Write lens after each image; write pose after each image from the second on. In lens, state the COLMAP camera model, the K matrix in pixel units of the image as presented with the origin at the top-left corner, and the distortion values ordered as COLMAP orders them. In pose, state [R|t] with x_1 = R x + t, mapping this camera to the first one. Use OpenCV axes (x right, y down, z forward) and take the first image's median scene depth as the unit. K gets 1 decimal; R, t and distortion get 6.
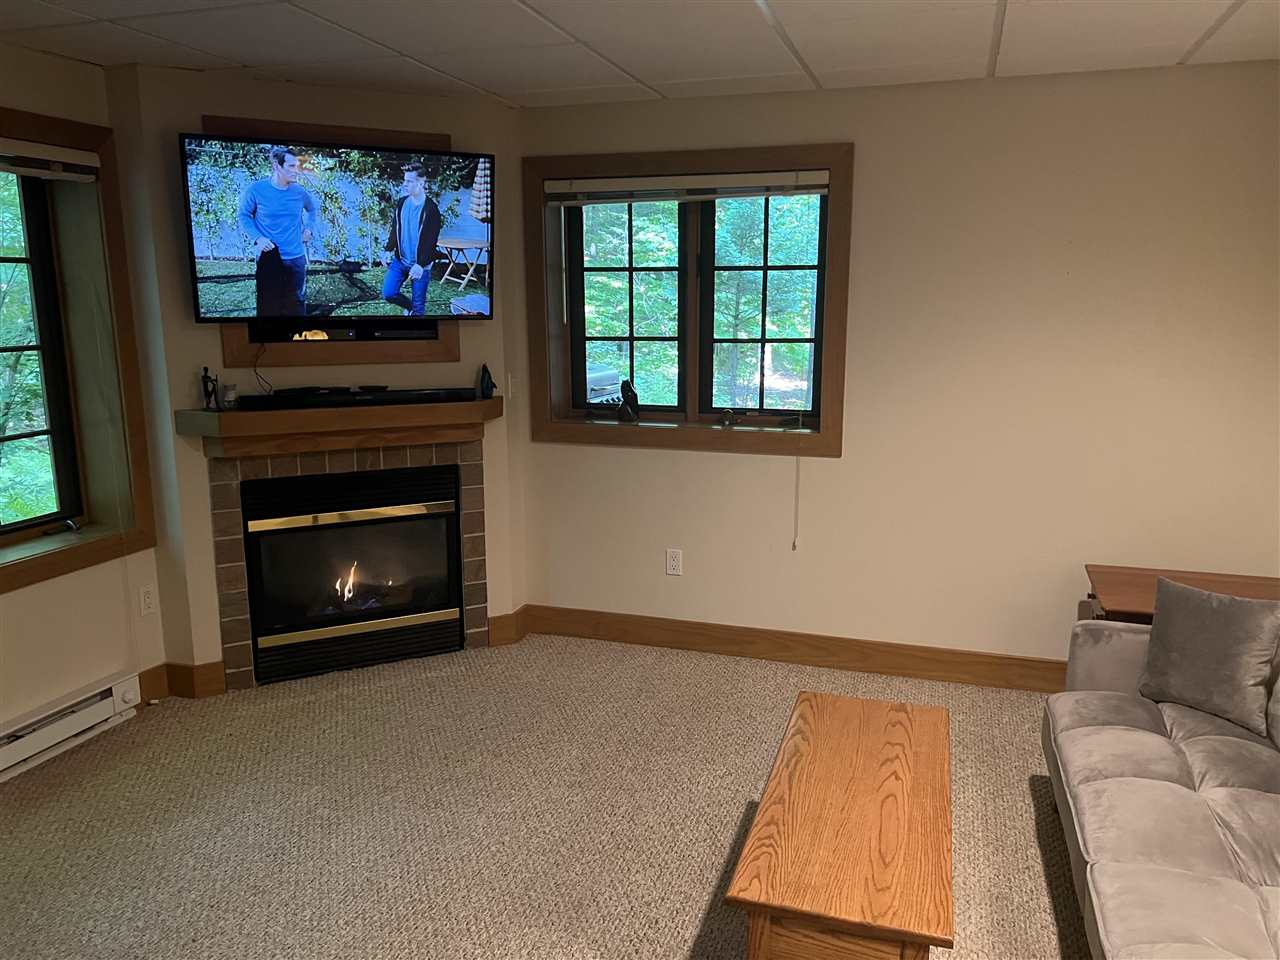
lens RADIAL K [[953.5, 0, 646.9], [0, 953.5, 477.4], [0, 0, 1]] dist [0.063634, -0.076279]
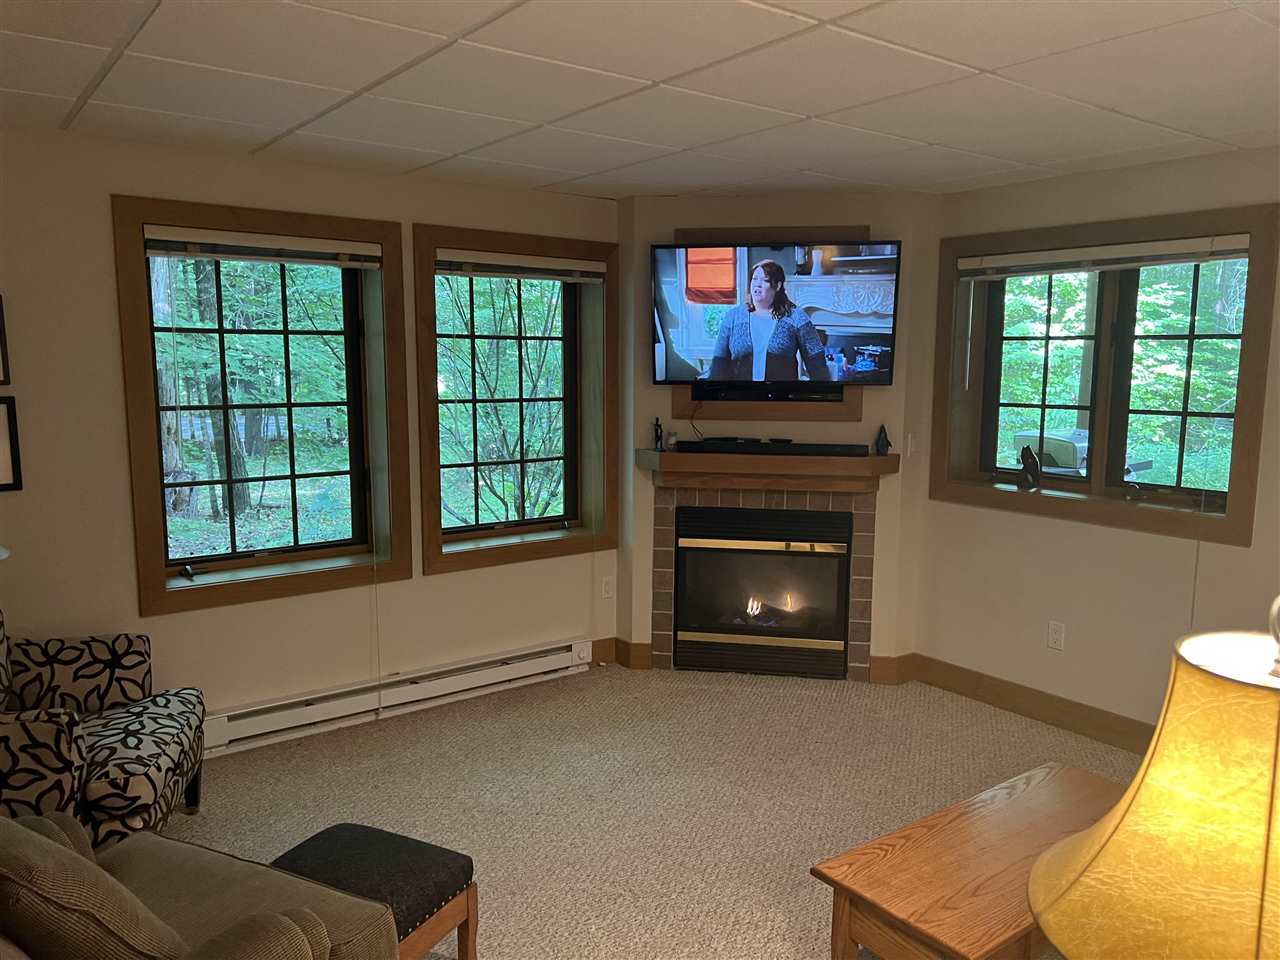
lens RADIAL K [[955.6, 0, 640.0], [0, 955.6, 480.0], [0, 0, 1]] dist [0.061092, -0.077530]
pose [[0.811100, 0.081338, -0.579224, 0.264670], [-0.115864, 0.993003, -0.022803, 0.003526], [0.573317, 0.085607, 0.814849, -0.068566]]
